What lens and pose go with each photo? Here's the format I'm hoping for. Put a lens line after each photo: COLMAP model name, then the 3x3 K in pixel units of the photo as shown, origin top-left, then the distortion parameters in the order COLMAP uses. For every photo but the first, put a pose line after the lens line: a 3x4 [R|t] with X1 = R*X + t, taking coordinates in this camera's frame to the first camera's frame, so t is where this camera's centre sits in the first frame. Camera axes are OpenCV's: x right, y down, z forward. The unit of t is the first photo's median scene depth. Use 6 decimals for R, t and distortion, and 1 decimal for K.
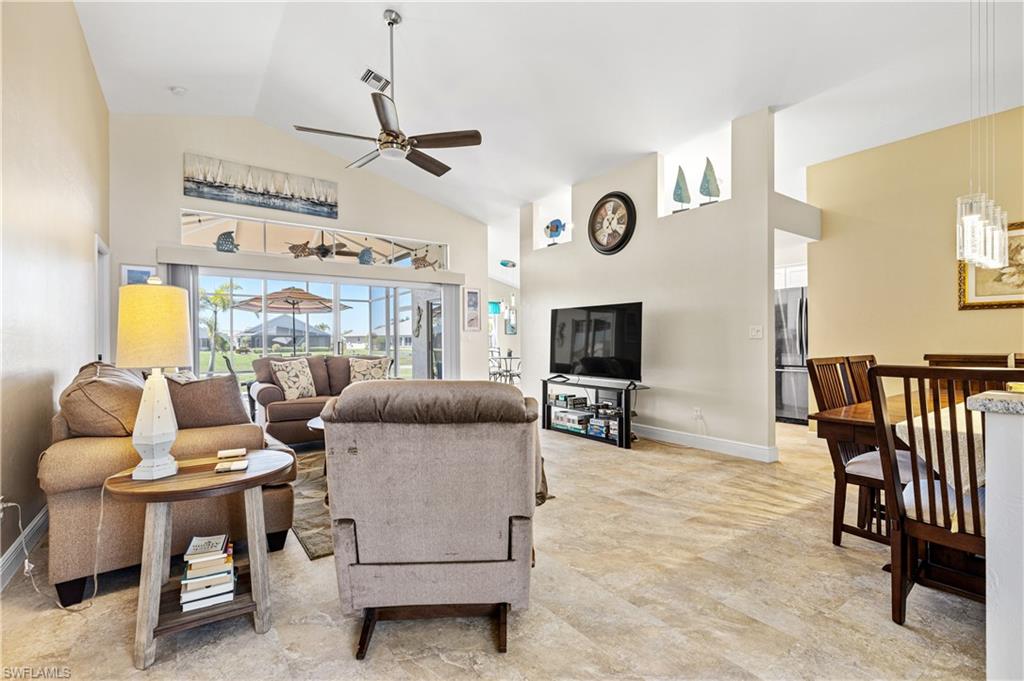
lens RADIAL K [[460.5, 0, 513.2], [0, 460.5, 342.1], [0, 0, 1]] dist [0.006363, -0.001688]
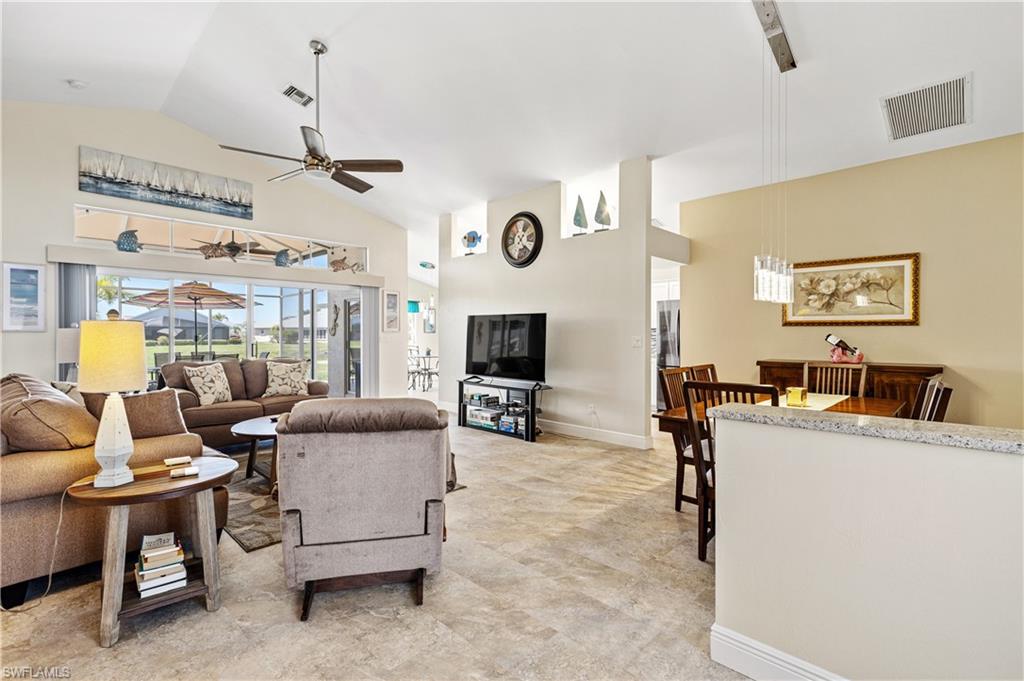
lens RADIAL K [[460.5, 0, 516.3], [0, 460.5, 335.8], [0, 0, 1]] dist [0.006363, -0.001688]
pose [[0.983788, 0.007048, 0.179197, 0.002584], [-0.007149, 0.999974, -0.000084, -0.035217], [-0.179193, -0.001199, 0.983813, -0.128460]]
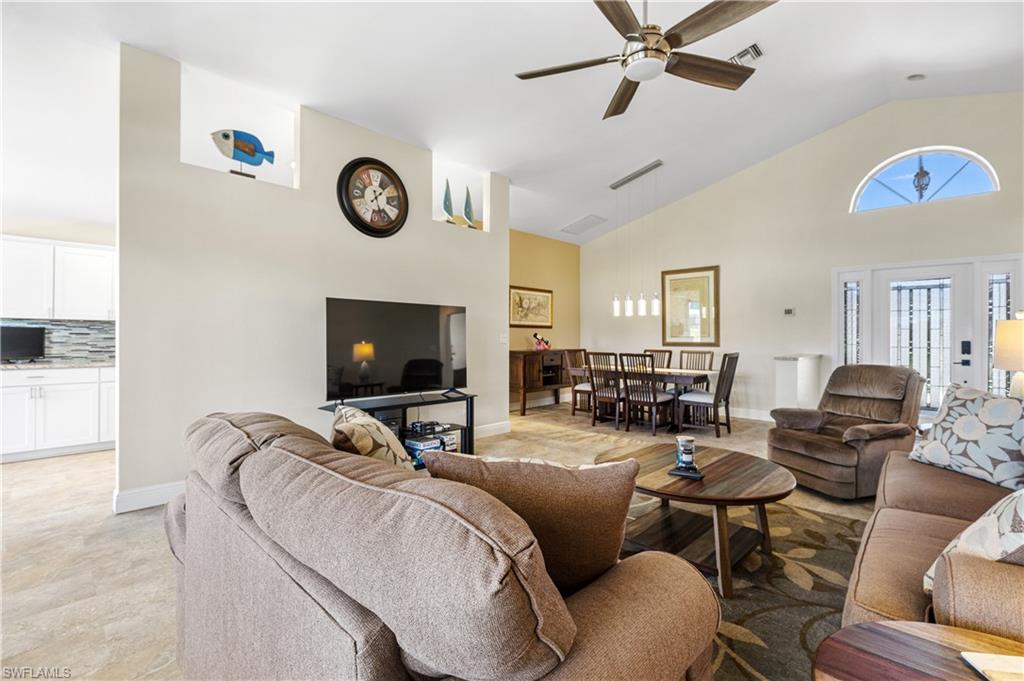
lens RADIAL K [[460.5, 0, 510.8], [0, 460.5, 336.9], [0, 0, 1]] dist [0.006363, -0.001688]
pose [[-0.164308, 0.004405, 0.986399, -0.837322], [-0.002029, 0.999986, -0.004804, -0.021271], [-0.986407, -0.002791, -0.164297, 1.242375]]
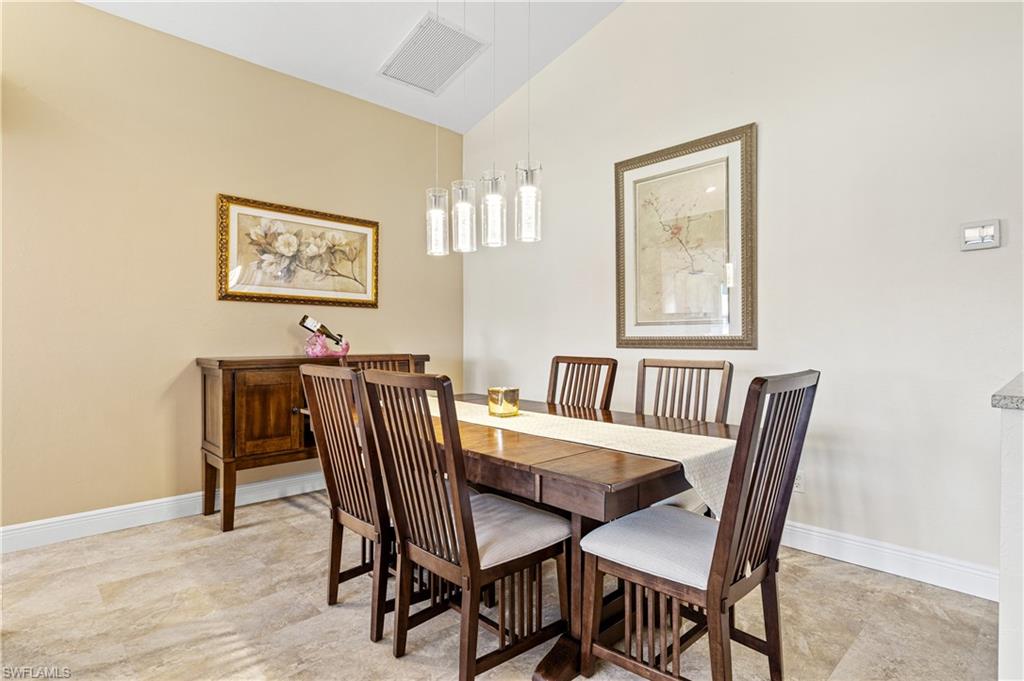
lens RADIAL K [[525.3, 0, 507.7], [0, 525.3, 341.9], [0, 0, 1]] dist [-0.002444, -0.000022]
pose [[-0.114297, -0.002306, 0.993444, 0.061564], [-0.003218, 0.999993, 0.001951, -0.004006], [-0.993441, -0.002974, -0.114303, 0.608784]]
